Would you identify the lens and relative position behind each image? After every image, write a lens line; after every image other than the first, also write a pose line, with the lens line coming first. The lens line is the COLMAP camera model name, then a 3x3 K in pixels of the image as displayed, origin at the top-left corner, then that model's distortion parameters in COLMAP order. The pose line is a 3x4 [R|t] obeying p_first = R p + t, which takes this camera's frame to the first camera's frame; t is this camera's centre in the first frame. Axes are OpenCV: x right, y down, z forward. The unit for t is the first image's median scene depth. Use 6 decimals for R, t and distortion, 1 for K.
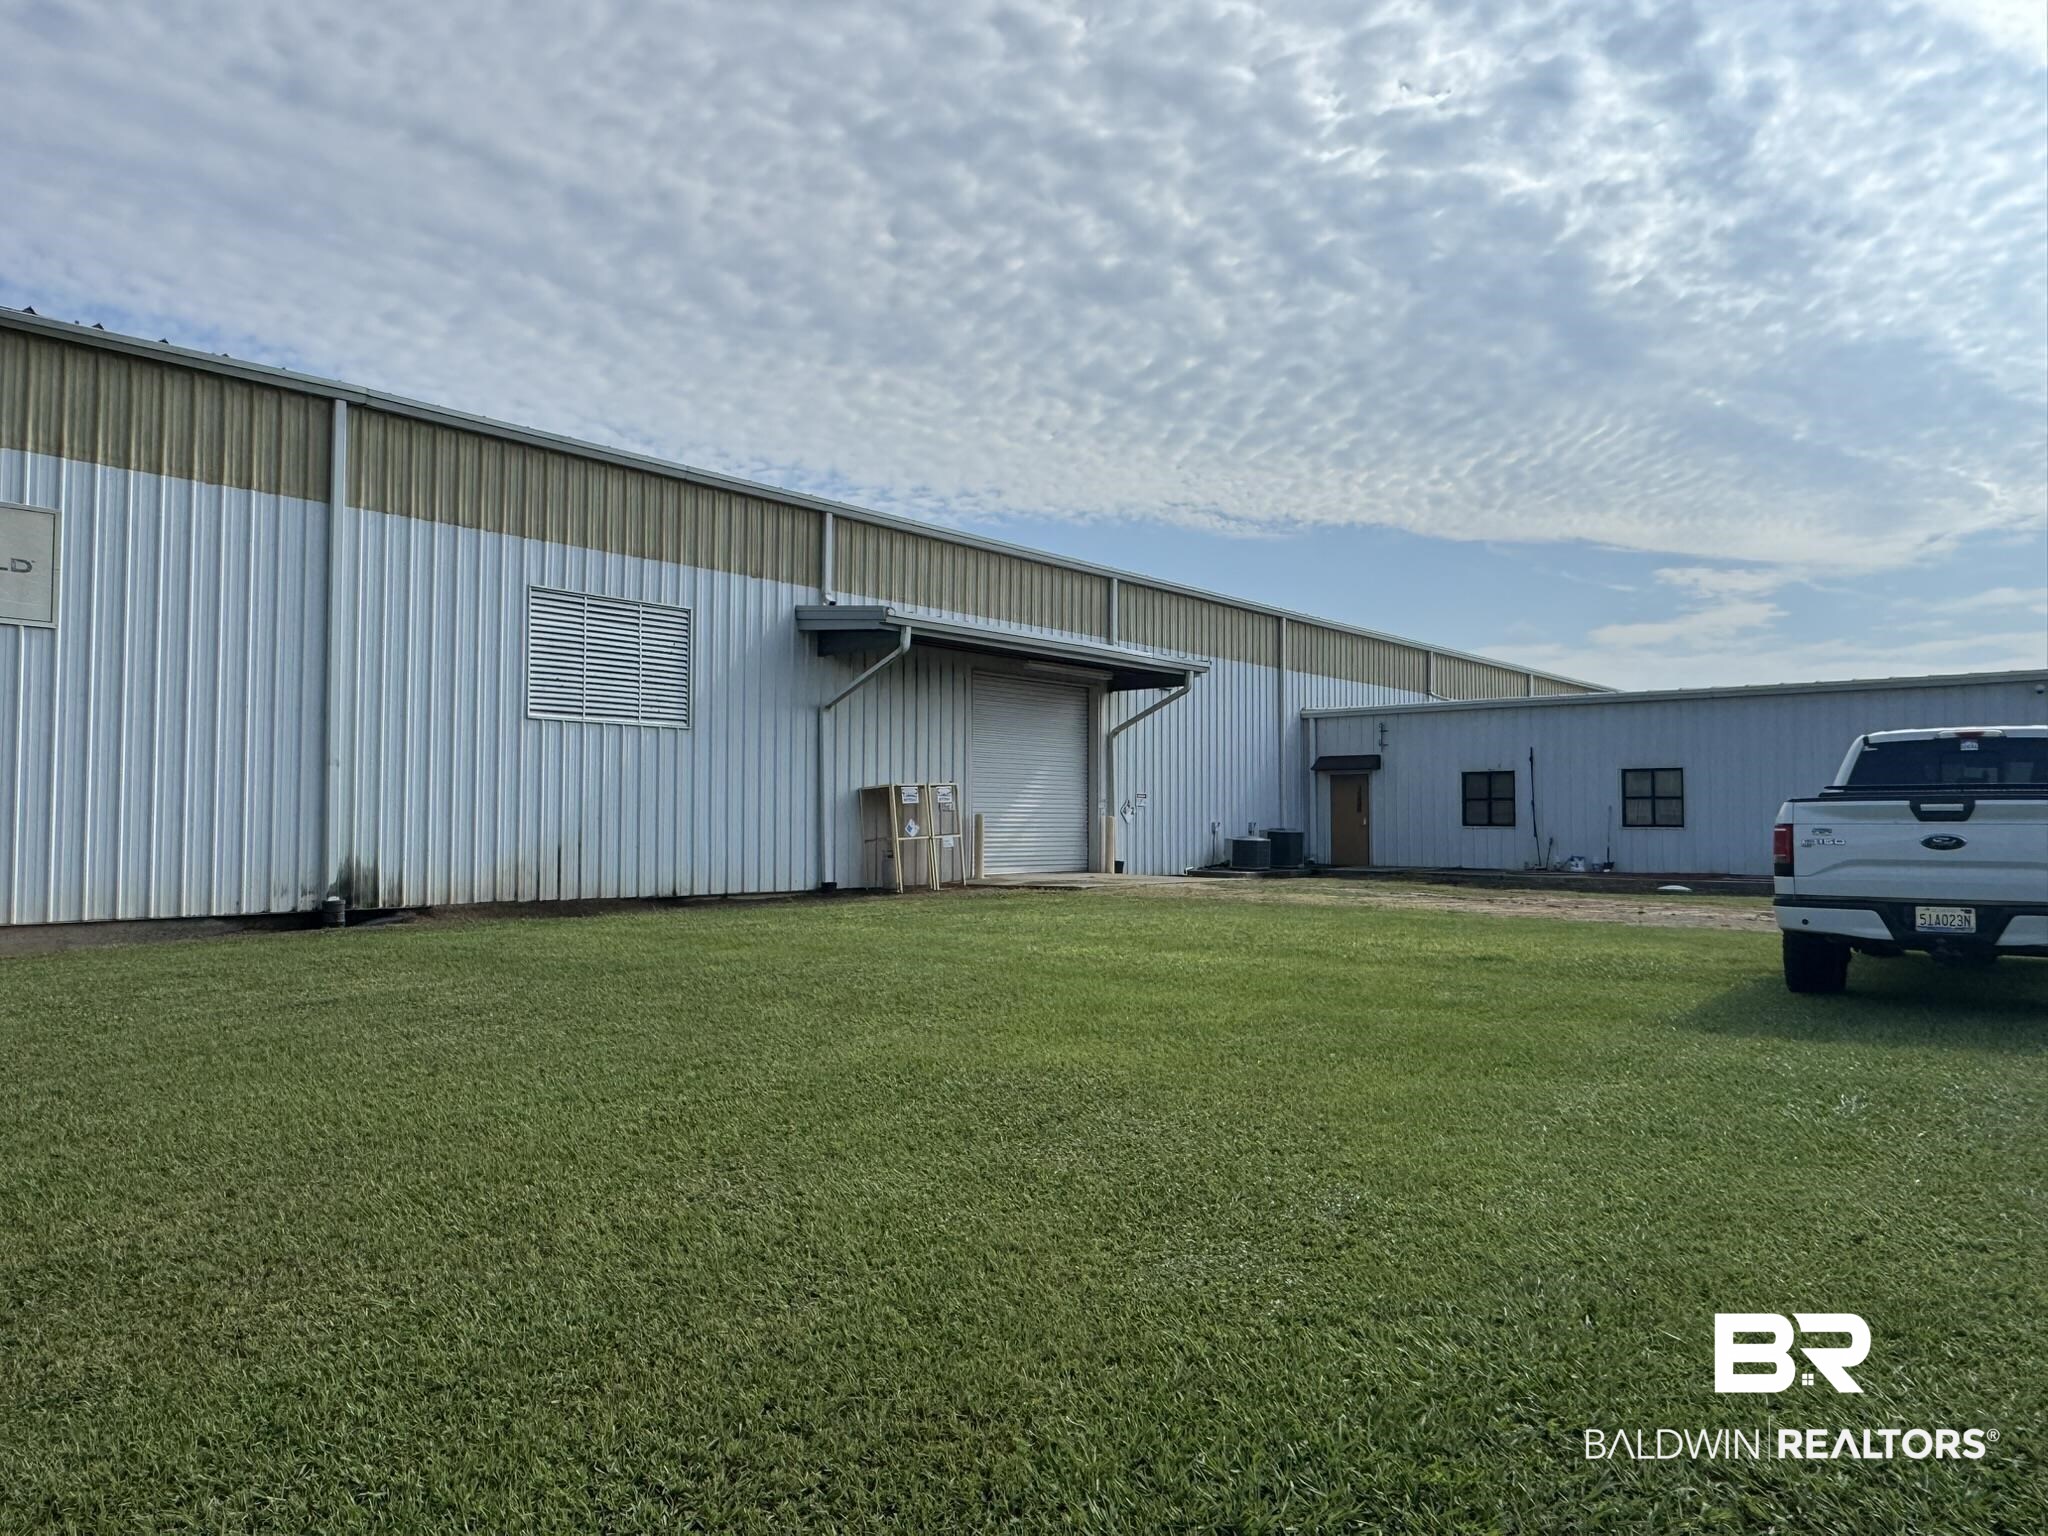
lens RADIAL K [[1391.8, 0, 1014.2], [0, 1391.8, 784.5], [0, 0, 1]] dist [-0.017137, -0.002585]
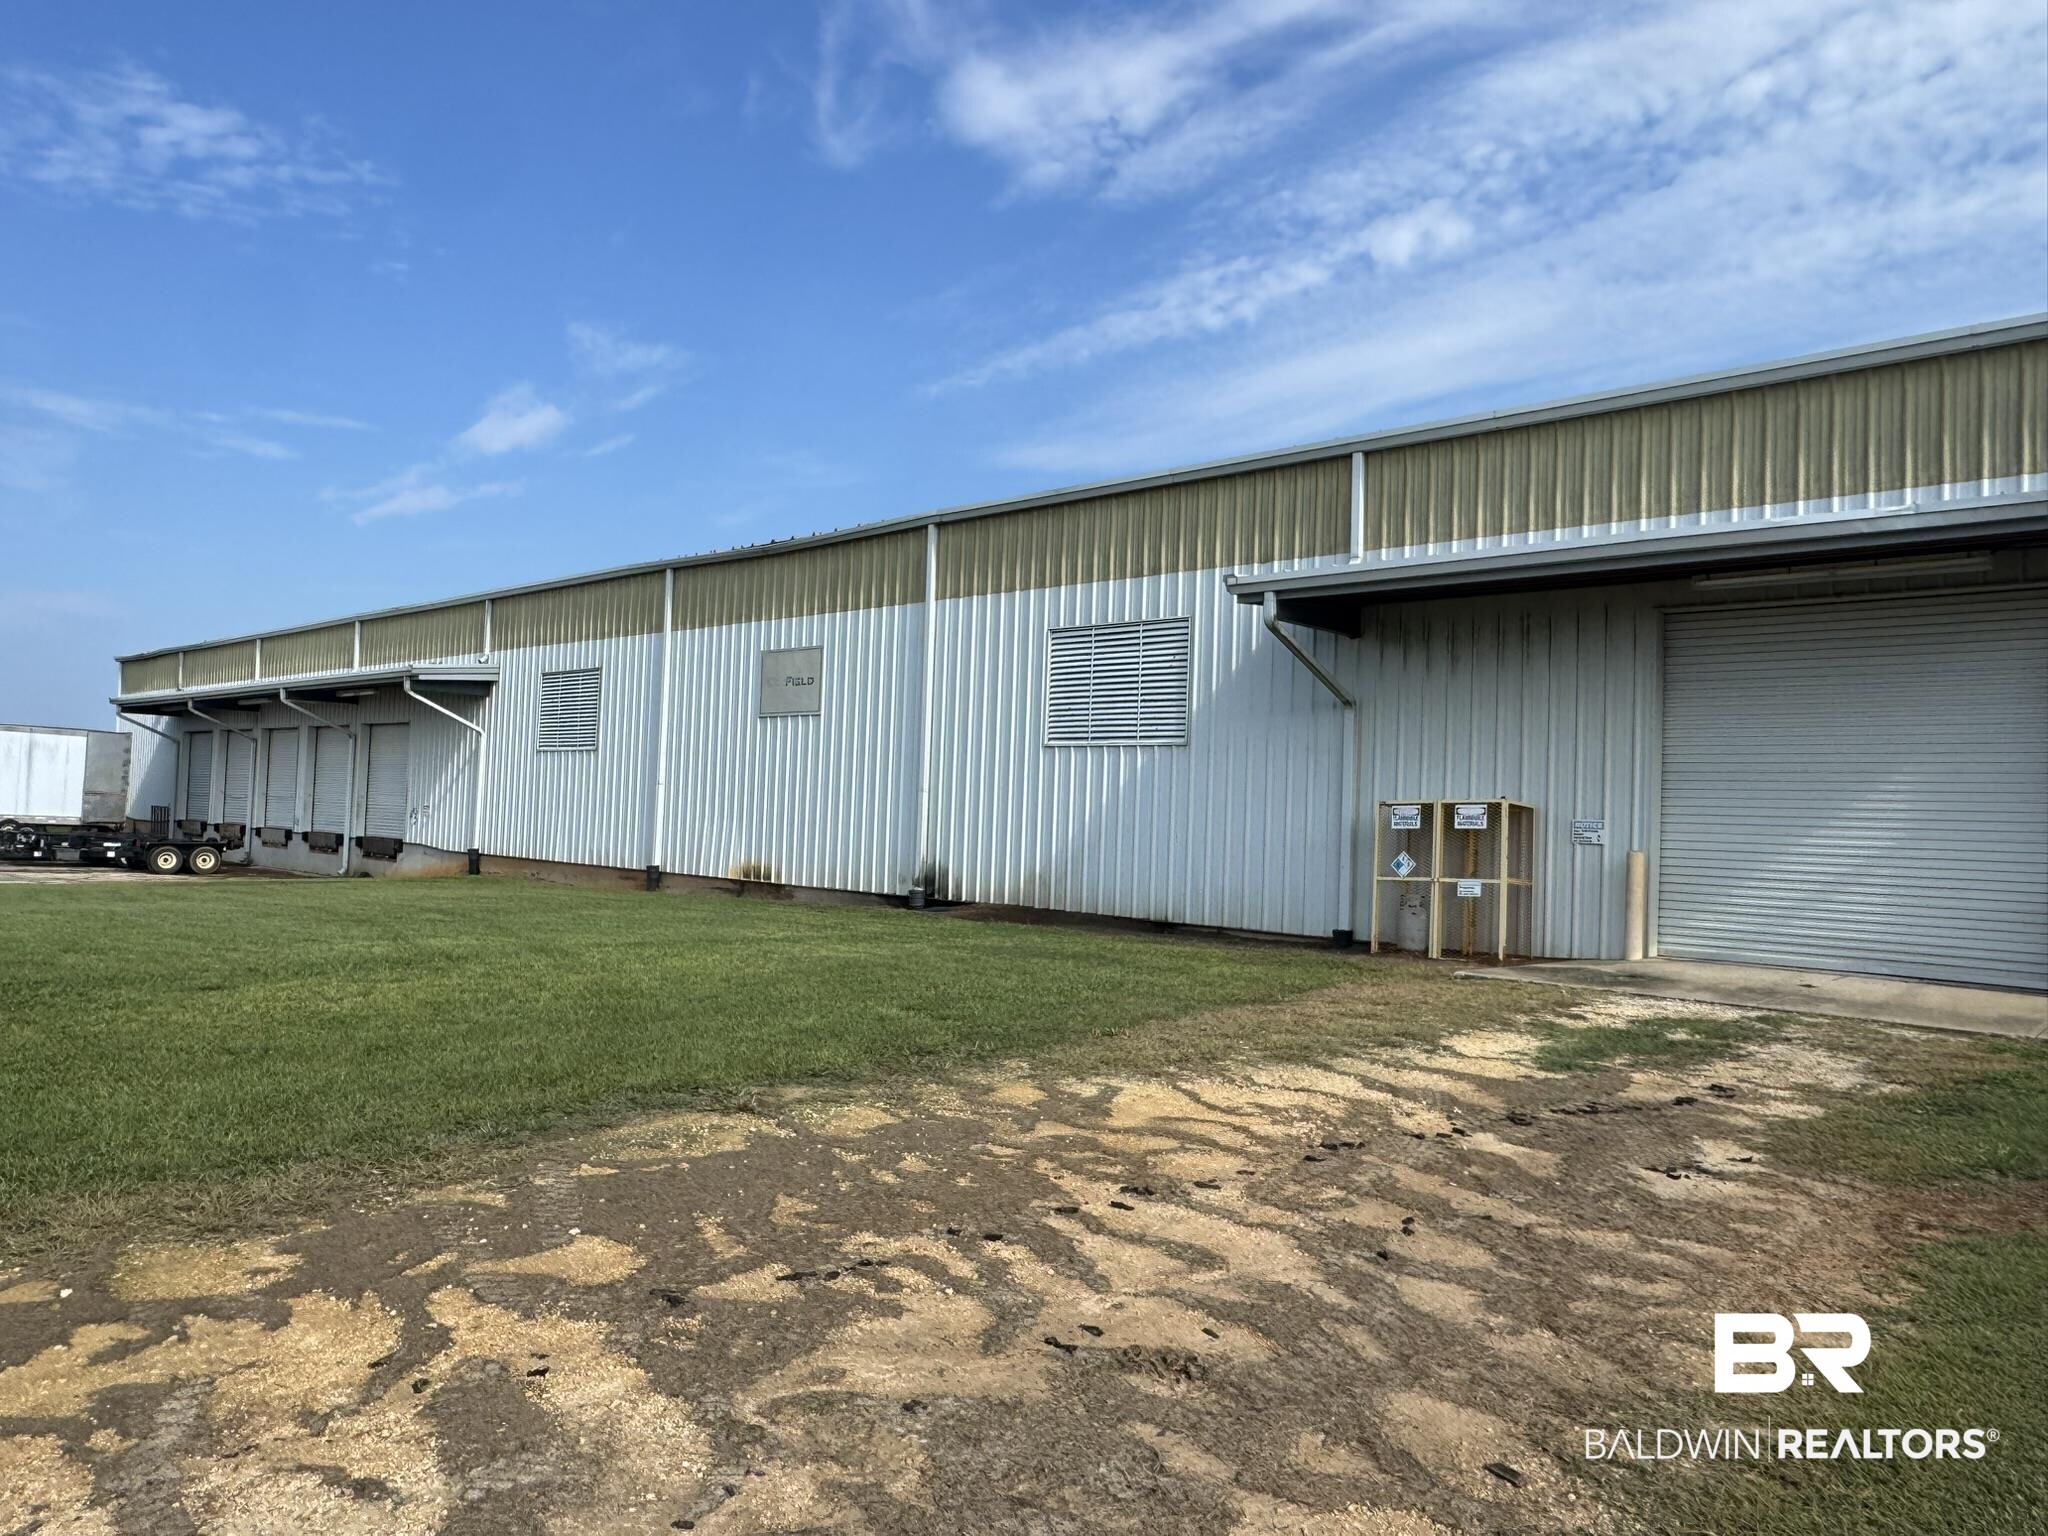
lens RADIAL K [[1391.8, 0, 1014.2], [0, 1391.8, 784.5], [0, 0, 1]] dist [-0.017137, -0.002585]
pose [[-0.041716, -0.037946, -0.998409, 0.430893], [-0.016500, 0.999168, -0.037286, 0.014293], [0.998993, 0.014919, -0.042308, 0.567492]]
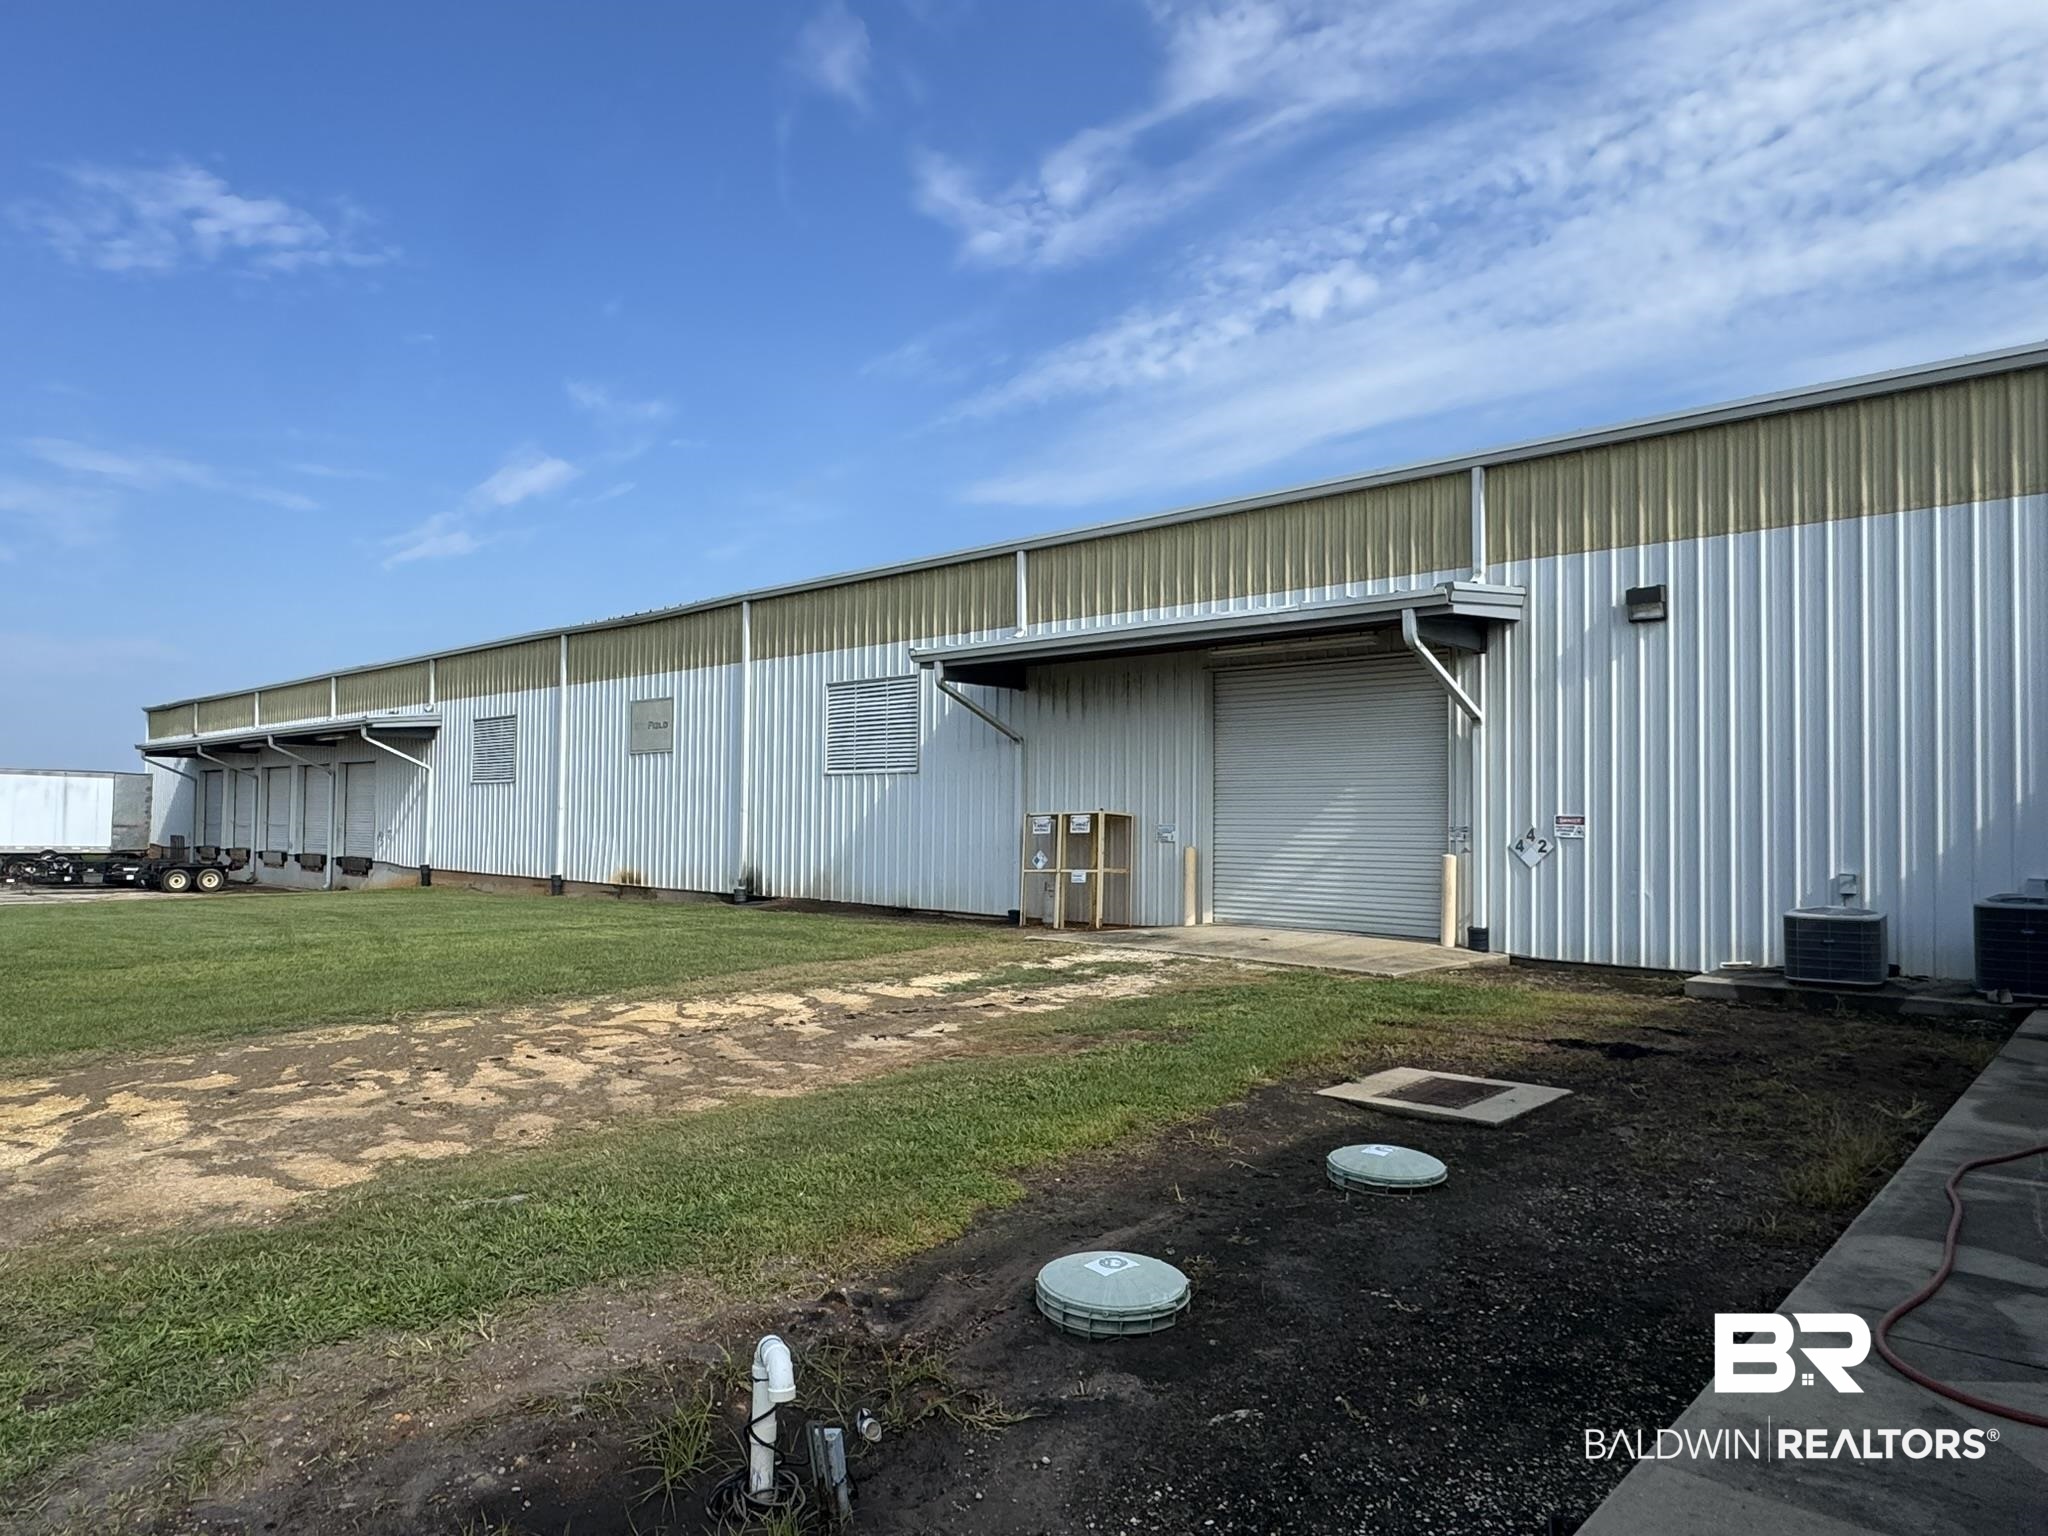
lens RADIAL K [[1271.2, 0, 1023.3], [0, 1271.2, 795.2], [0, 0, 1]] dist [-0.023484, 0.000280]
pose [[-0.027755, -0.032394, -0.999090, 0.538818], [0.010962, 0.999405, -0.032709, 0.010824], [0.999555, -0.011860, -0.027384, 0.689540]]
